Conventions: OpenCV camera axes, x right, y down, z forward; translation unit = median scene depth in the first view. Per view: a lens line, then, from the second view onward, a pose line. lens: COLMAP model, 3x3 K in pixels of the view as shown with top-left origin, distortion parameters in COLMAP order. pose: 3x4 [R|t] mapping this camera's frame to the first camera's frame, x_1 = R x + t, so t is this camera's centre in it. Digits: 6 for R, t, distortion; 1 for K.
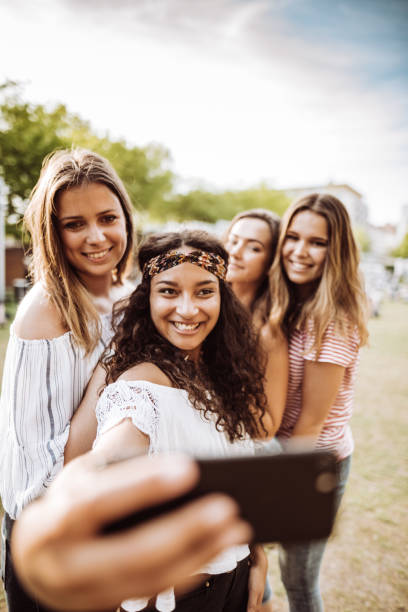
lens RADIAL K [[436.9, 0, 199.7], [0, 436.9, 306.5], [0, 0, 1]] dist [0.002429, 0.022968]
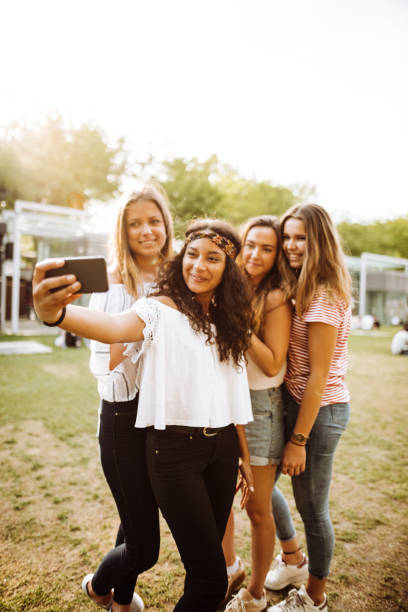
lens RADIAL K [[436.9, 0, 204.0], [0, 436.9, 308.9], [0, 0, 1]] dist [0.002429, 0.022968]
pose [[0.947925, 0.015228, -0.318130, 0.355277], [-0.039673, 0.996722, -0.070502, 0.169888], [0.316014, 0.079452, 0.945422, -0.361661]]
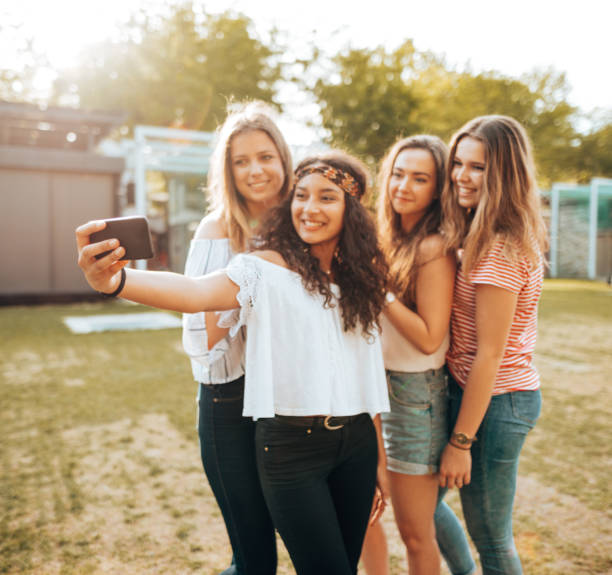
lens RADIAL K [[609.7, 0, 302.8], [0, 609.7, 294.4], [0, 0, 1]] dist [0.038496, 0.000000]
pose [[0.885941, 0.014032, -0.463585, 0.516017], [-0.025091, 0.999529, -0.017697, 0.169161], [0.463118, 0.027310, 0.885876, -0.376473]]
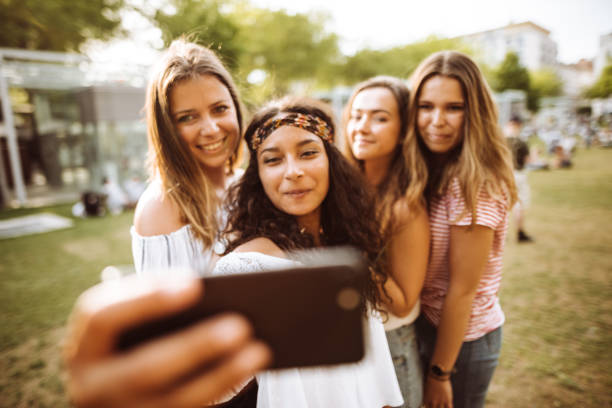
lens RADIAL K [[436.9, 0, 307.3], [0, 436.9, 204.5], [0, 0, 1]] dist [0.002429, 0.022968]
pose [[0.985094, -0.063365, -0.159923, 0.091312], [0.075178, 0.994785, 0.068930, -0.024783], [0.154722, -0.079925, 0.984720, 0.015663]]
